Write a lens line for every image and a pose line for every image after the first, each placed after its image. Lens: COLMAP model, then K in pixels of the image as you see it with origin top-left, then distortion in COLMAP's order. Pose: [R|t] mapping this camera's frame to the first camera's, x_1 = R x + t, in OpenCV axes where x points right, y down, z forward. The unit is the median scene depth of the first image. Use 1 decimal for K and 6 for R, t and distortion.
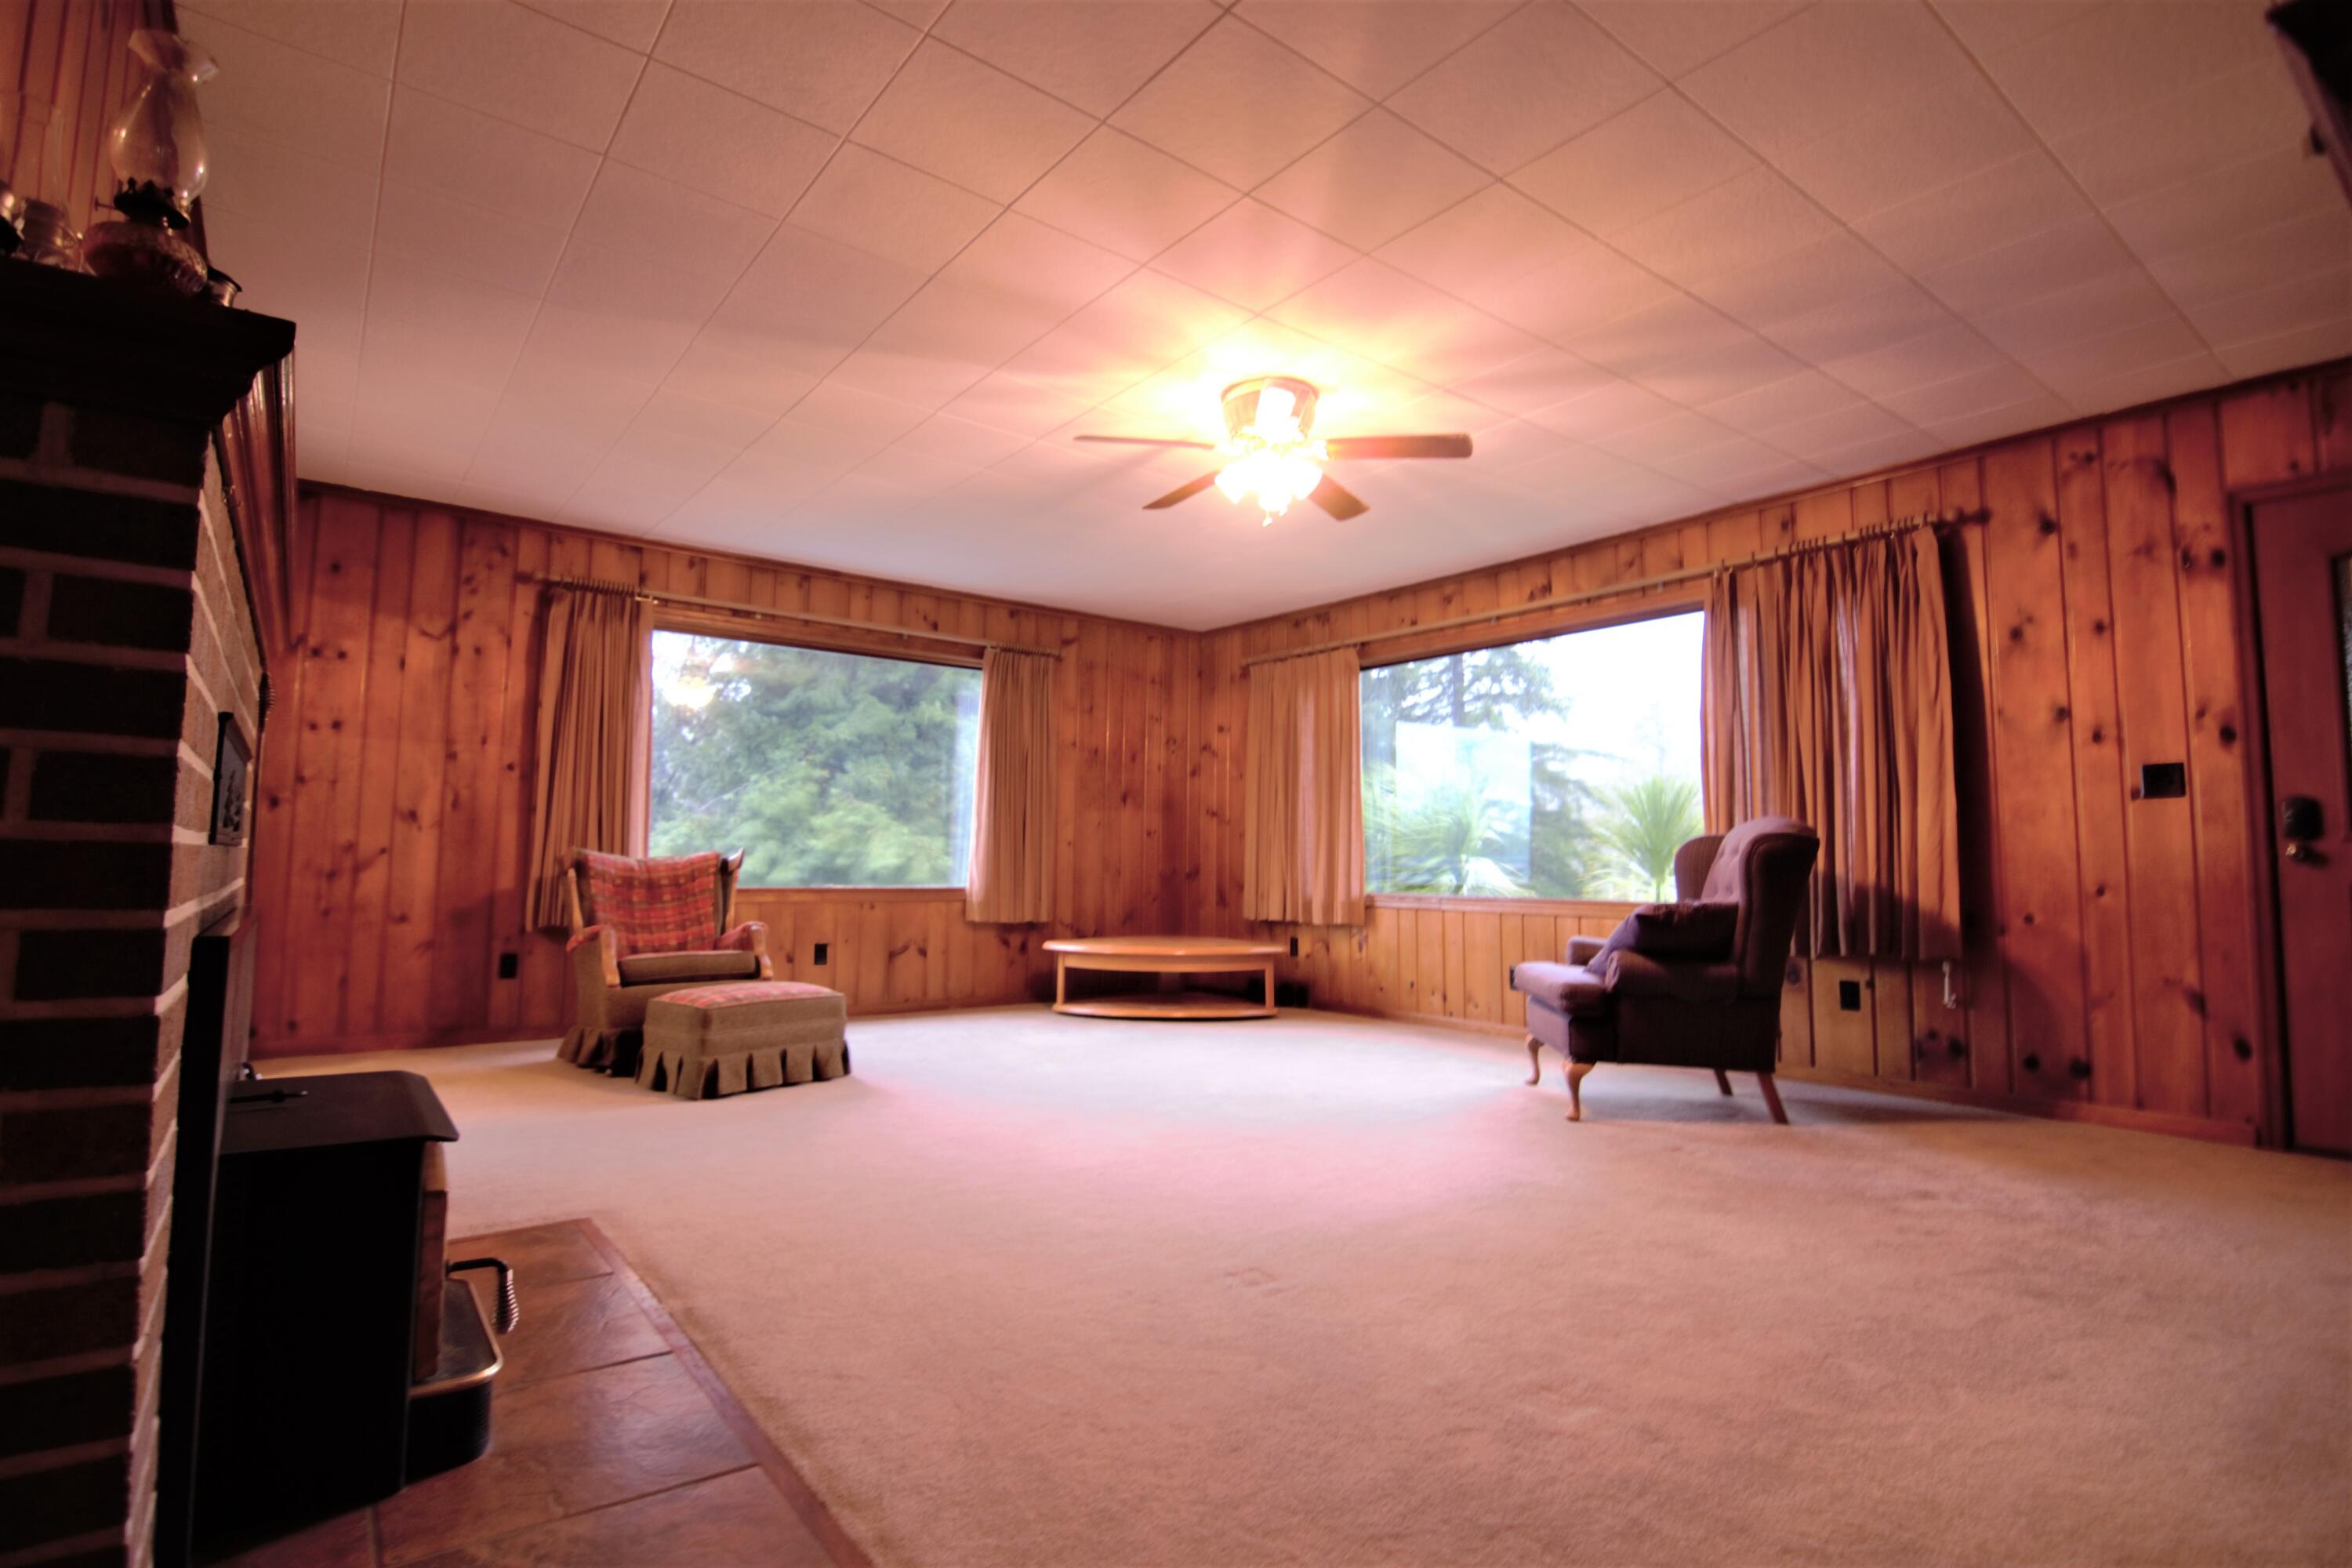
lens RADIAL K [[1142.4, 0, 1162.8], [0, 1142.4, 771.6], [0, 0, 1]] dist [-0.001872, -0.000053]
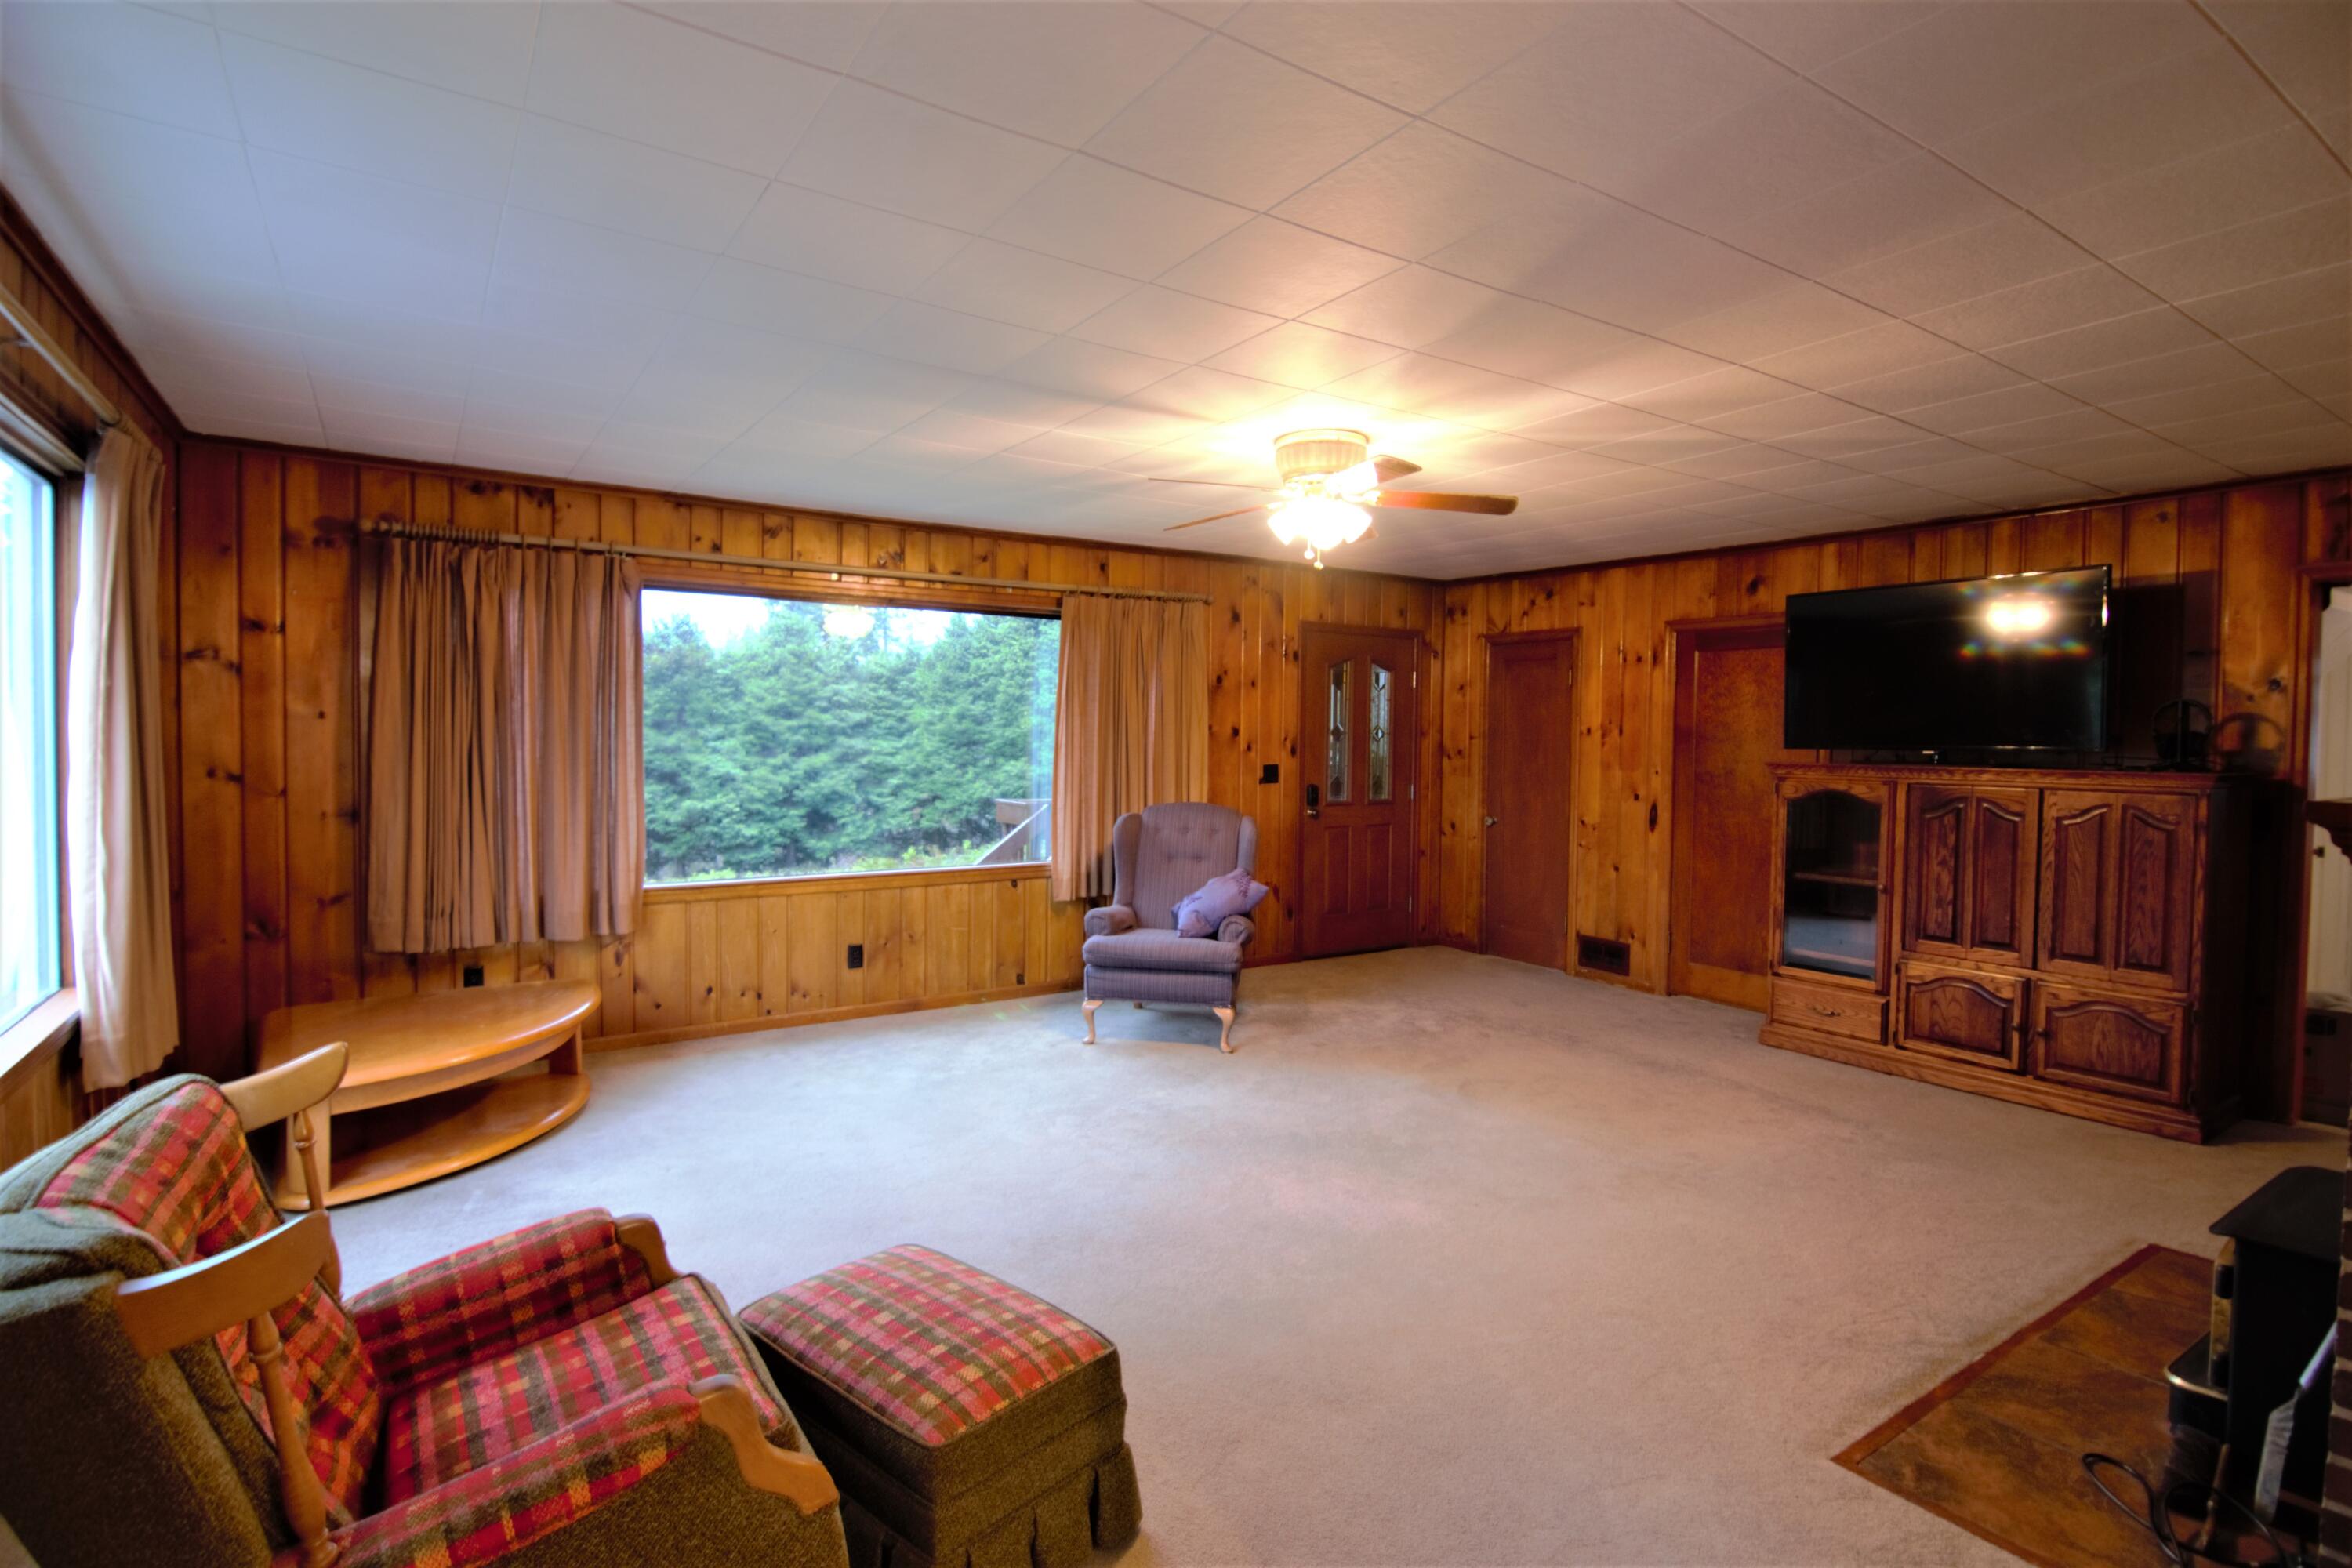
lens RADIAL K [[1142.4, 0, 1162.3], [0, 1142.4, 782.4], [0, 0, 1]] dist [-0.001872, -0.000053]
pose [[0.073616, -0.052892, 0.995883, -0.488490], [-0.091763, 0.993997, 0.059575, -0.036694], [-0.993056, -0.095771, 0.068321, 0.536885]]
